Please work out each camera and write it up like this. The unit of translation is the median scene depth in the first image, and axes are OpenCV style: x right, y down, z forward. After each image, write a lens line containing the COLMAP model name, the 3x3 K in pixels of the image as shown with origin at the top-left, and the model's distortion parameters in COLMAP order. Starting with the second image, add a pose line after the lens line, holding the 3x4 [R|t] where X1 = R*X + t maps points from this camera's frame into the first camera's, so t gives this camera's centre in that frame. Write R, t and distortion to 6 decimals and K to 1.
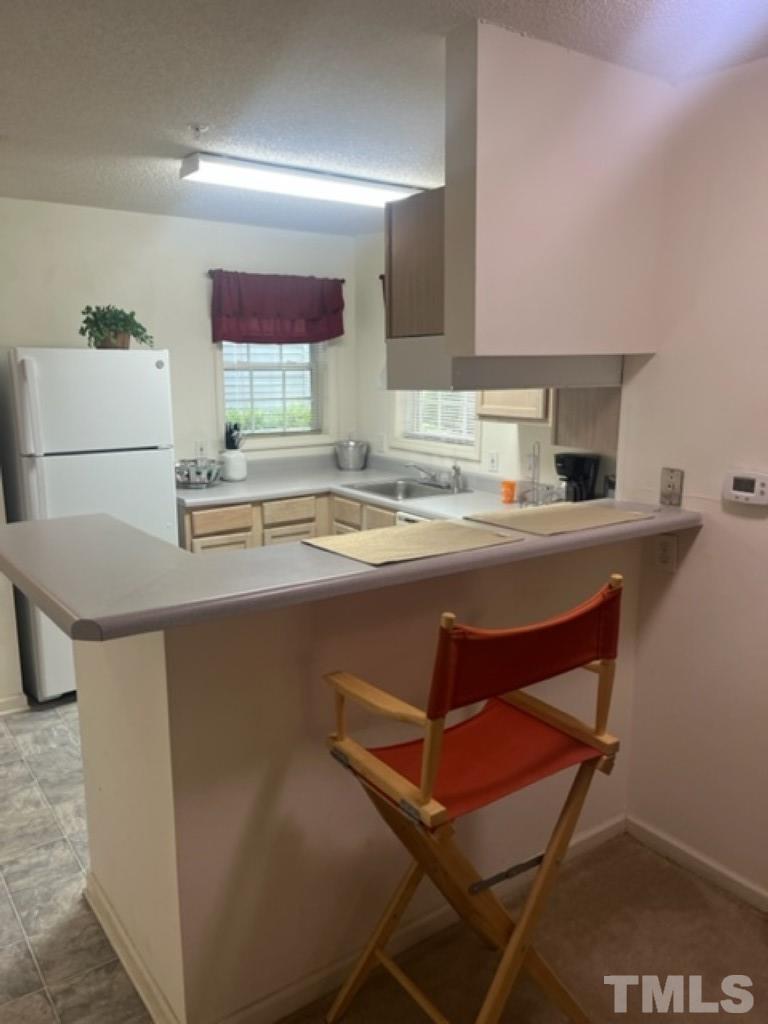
lens RADIAL K [[768.9, 0, 391.2], [0, 768.9, 515.0], [0, 0, 1]] dist [0.019483, -0.038996]
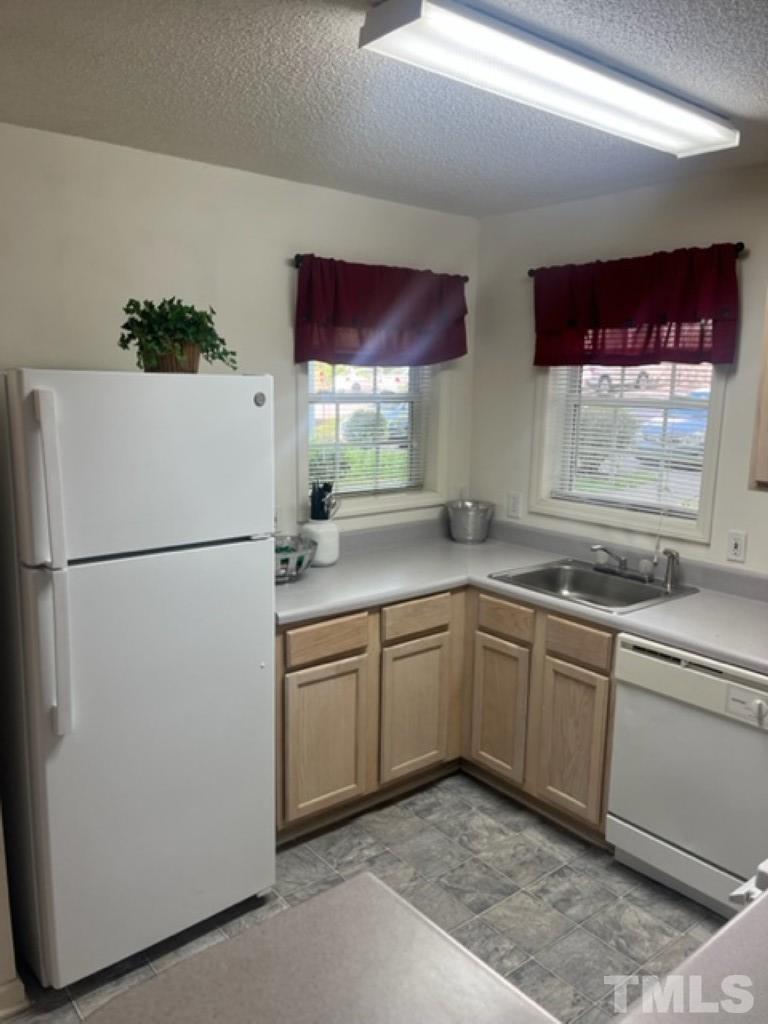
lens RADIAL K [[768.9, 0, 384.1], [0, 768.9, 511.4], [0, 0, 1]] dist [0.019483, -0.038996]
pose [[0.998757, 0.002734, 0.049779, -0.194420], [-0.001184, 0.999514, -0.031151, -0.075551], [-0.049840, 0.031053, 0.998274, 0.339627]]
